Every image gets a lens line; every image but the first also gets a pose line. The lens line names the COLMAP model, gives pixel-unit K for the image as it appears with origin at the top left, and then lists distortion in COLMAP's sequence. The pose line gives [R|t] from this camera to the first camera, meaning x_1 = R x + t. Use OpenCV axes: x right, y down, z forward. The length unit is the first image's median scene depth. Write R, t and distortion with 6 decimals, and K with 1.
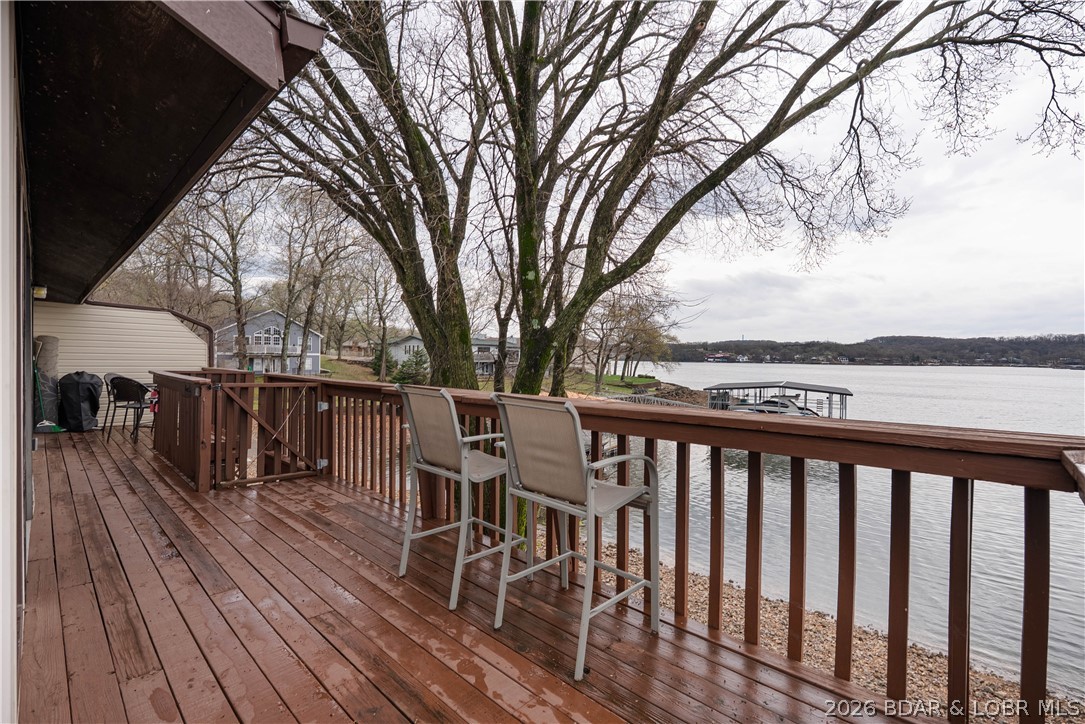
lens RADIAL K [[477.7, 0, 541.5], [0, 477.7, 360.7], [0, 0, 1]] dist [-0.010542, 0.002165]
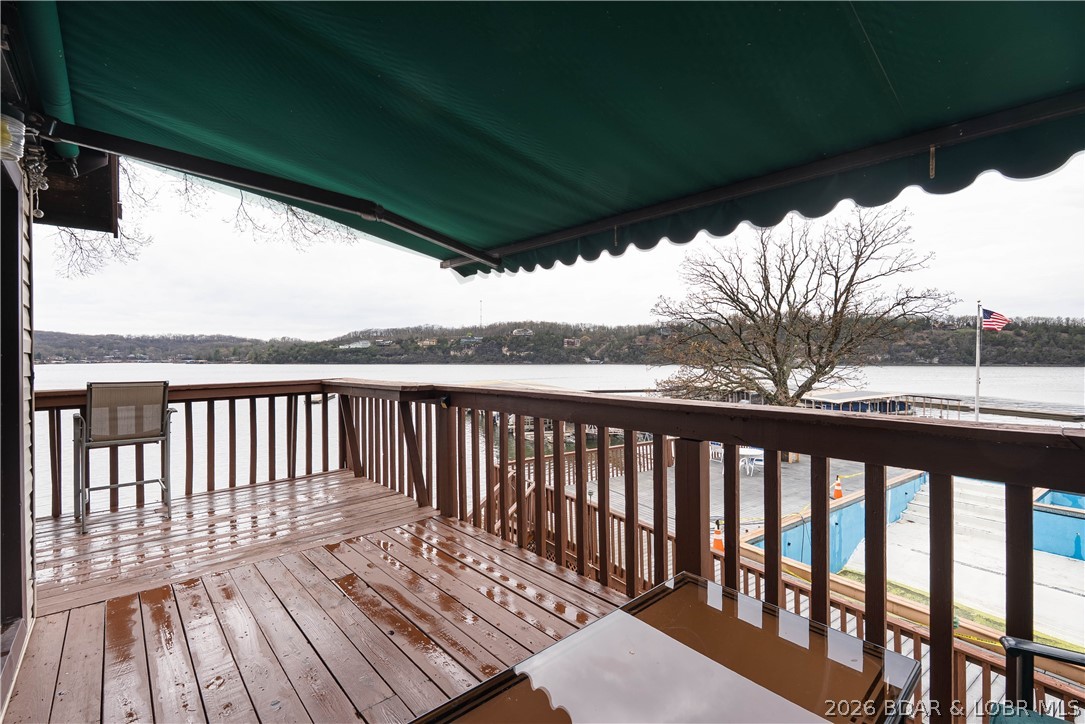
lens RADIAL K [[477.7, 0, 542.1], [0, 477.7, 355.4], [0, 0, 1]] dist [-0.010542, 0.002165]
pose [[0.084216, -0.008169, 0.996414, -0.064920], [0.012805, 0.999893, 0.007115, -0.000658], [-0.996365, 0.012160, 0.084312, -0.025443]]
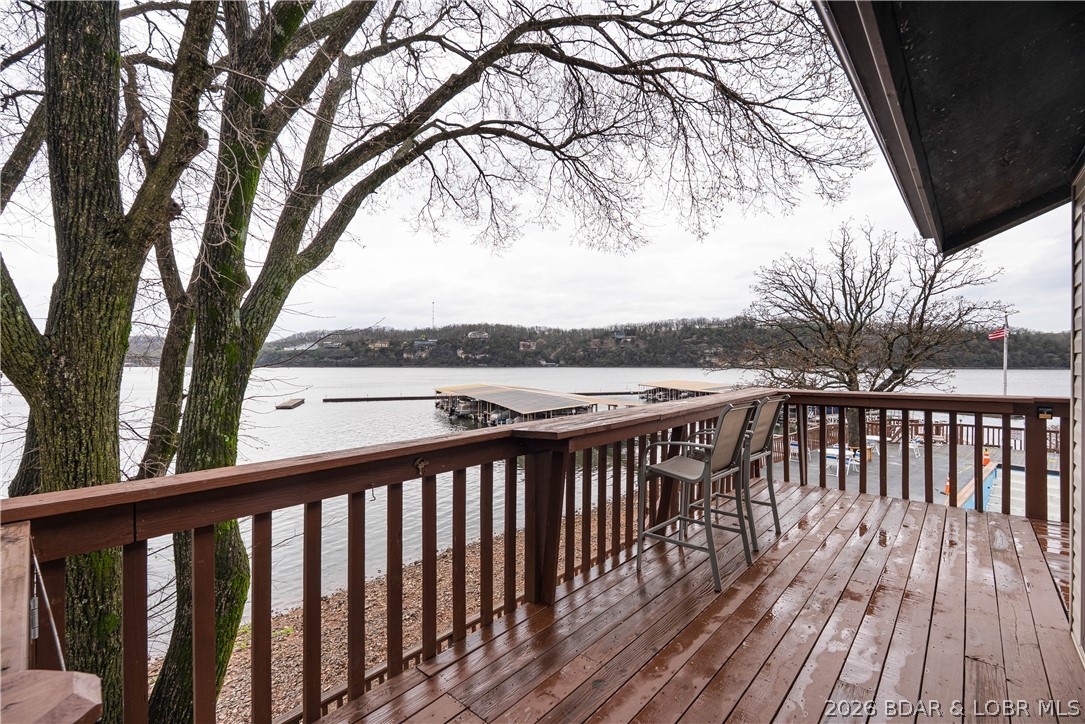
lens RADIAL K [[477.7, 0, 545.1], [0, 477.7, 364.5], [0, 0, 1]] dist [-0.010542, 0.002165]
pose [[-0.017224, -0.021465, 0.999621, -0.068892], [0.010422, 0.999711, 0.021647, -0.003439], [-0.999797, 0.010791, -0.016995, 0.074277]]
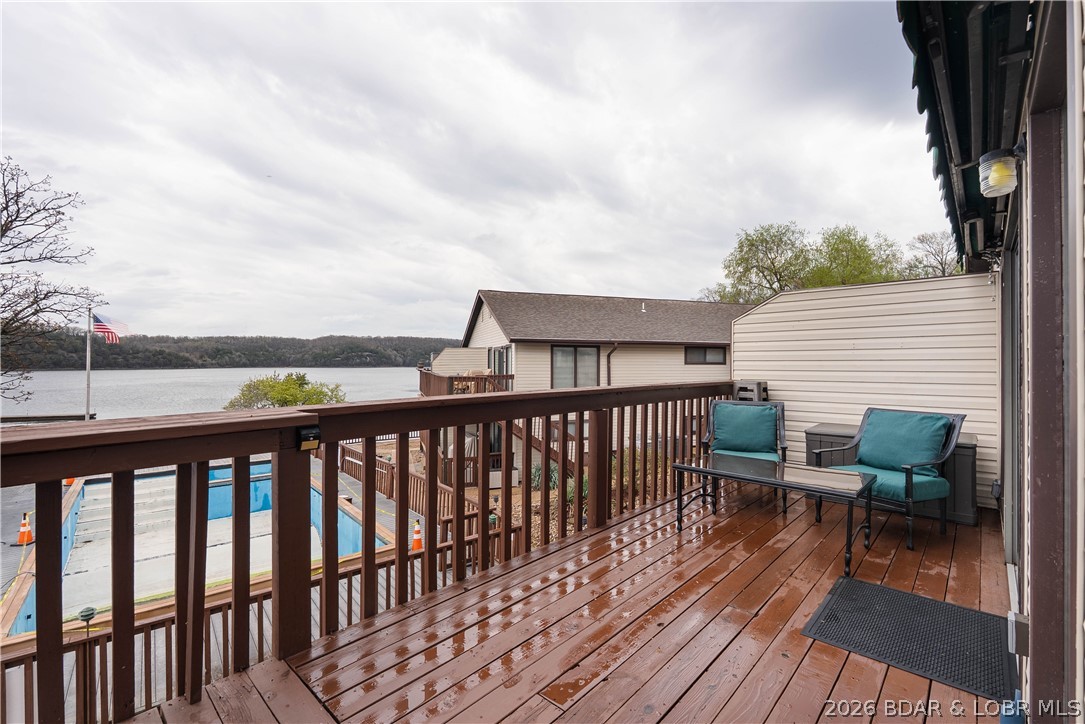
lens RADIAL K [[477.7, 0, 545.5], [0, 477.7, 359.2], [0, 0, 1]] dist [-0.010542, 0.002165]
pose [[-0.999887, -0.015029, -0.000522, -0.015392], [-0.015031, 0.999881, 0.003521, -0.000157], [0.000469, 0.003529, -0.999994, 0.032676]]
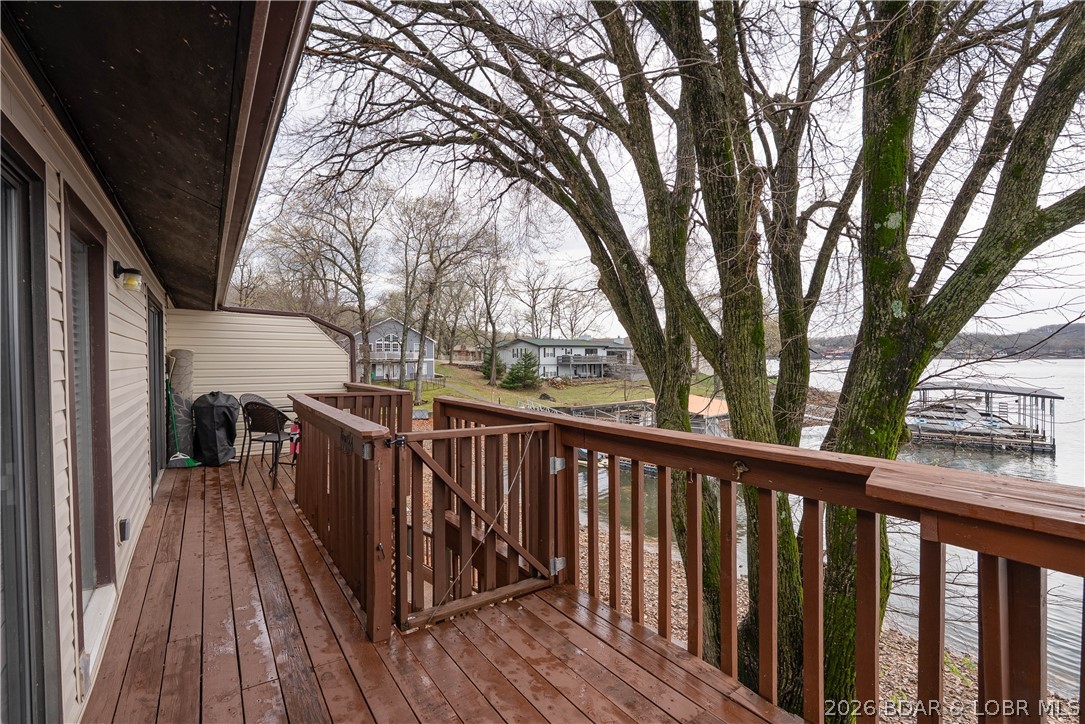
lens RADIAL K [[477.7, 0, 541.1], [0, 477.7, 361.4], [0, 0, 1]] dist [-0.010542, 0.002165]
pose [[0.979136, -0.018491, -0.202362, -0.038555], [0.018274, 0.999829, -0.002941, -0.002753], [0.202382, -0.000819, 0.979306, 0.047080]]
